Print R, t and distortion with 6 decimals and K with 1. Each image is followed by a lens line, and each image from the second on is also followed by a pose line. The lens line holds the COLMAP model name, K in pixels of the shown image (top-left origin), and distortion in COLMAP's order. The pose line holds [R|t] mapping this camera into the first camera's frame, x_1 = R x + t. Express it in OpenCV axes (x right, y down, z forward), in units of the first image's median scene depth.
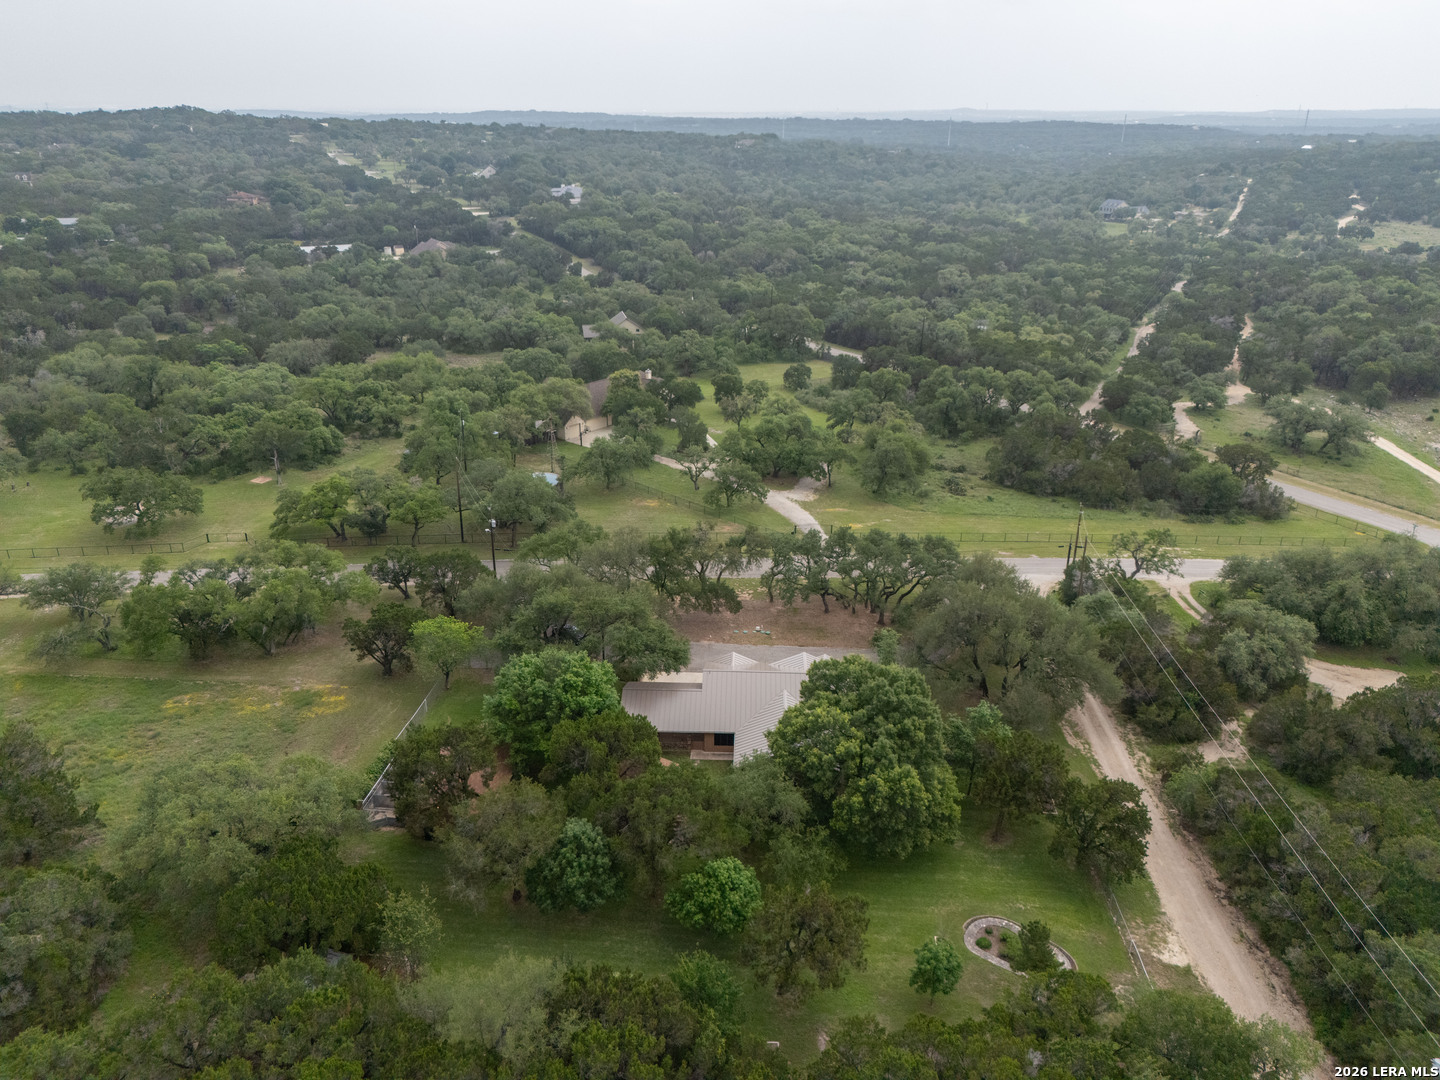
lens RADIAL K [[1065.6, 0, 720.0], [0, 1065.6, 540.0], [0, 0, 1]] dist [0.067528, -0.071859]
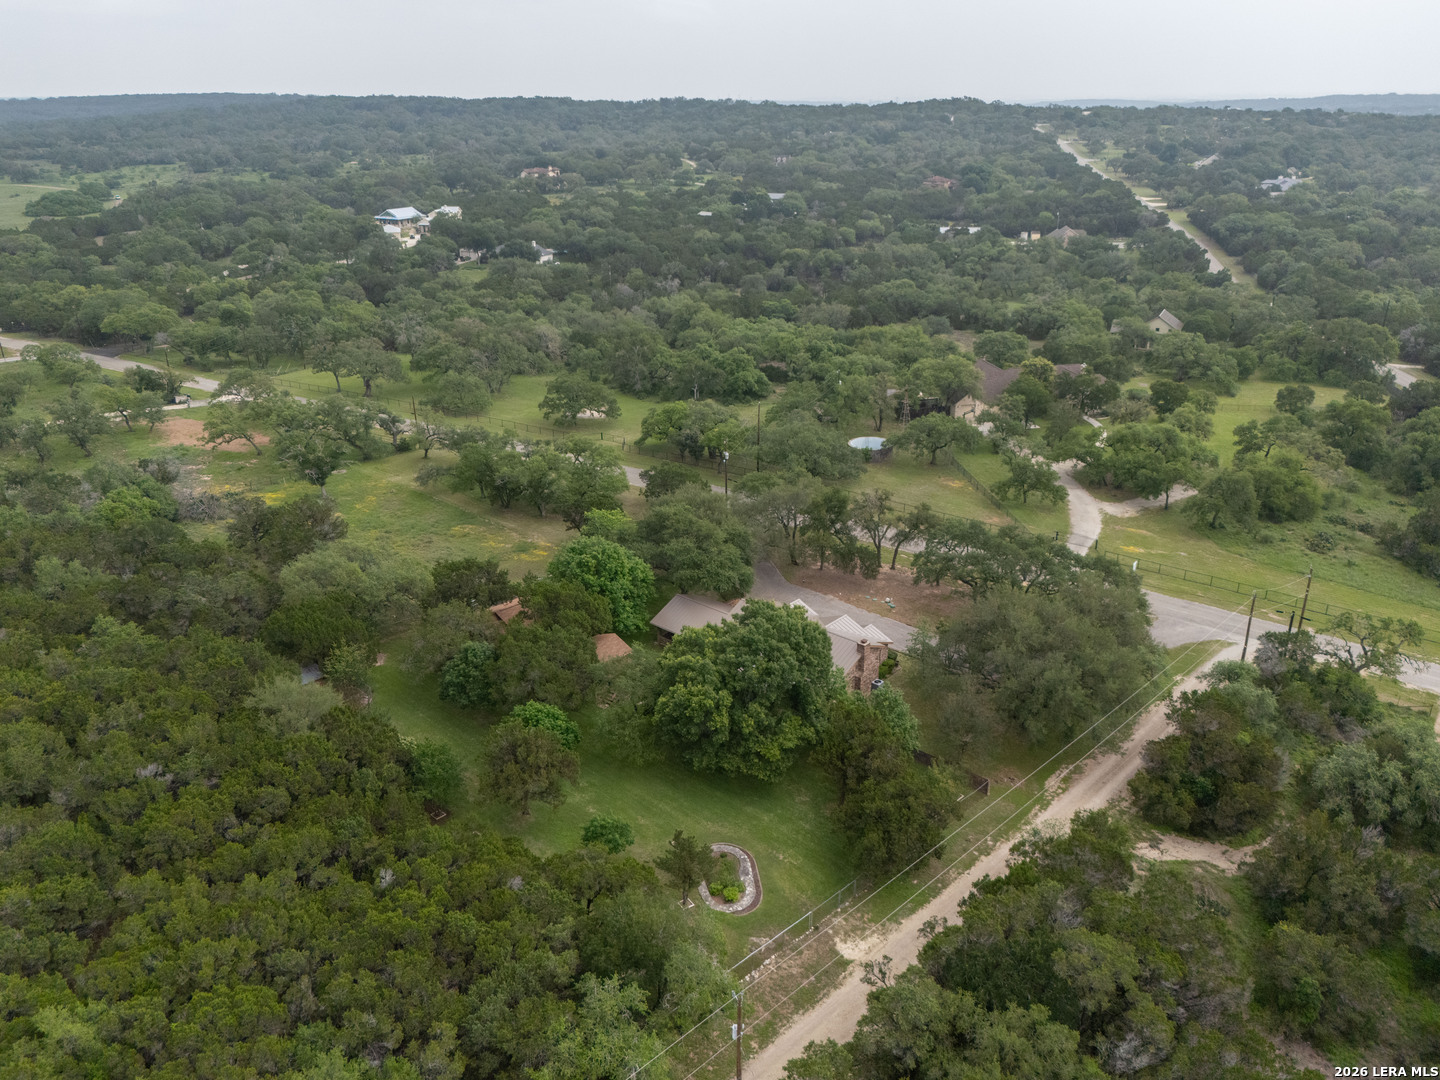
lens RADIAL K [[1065.6, 0, 720.0], [0, 1065.6, 540.0], [0, 0, 1]] dist [0.067528, -0.071859]
pose [[0.783838, 0.229481, -0.577006, 0.113787], [-0.223978, 0.971141, 0.081968, -0.004746], [0.579164, 0.064987, 0.812617, 0.012738]]
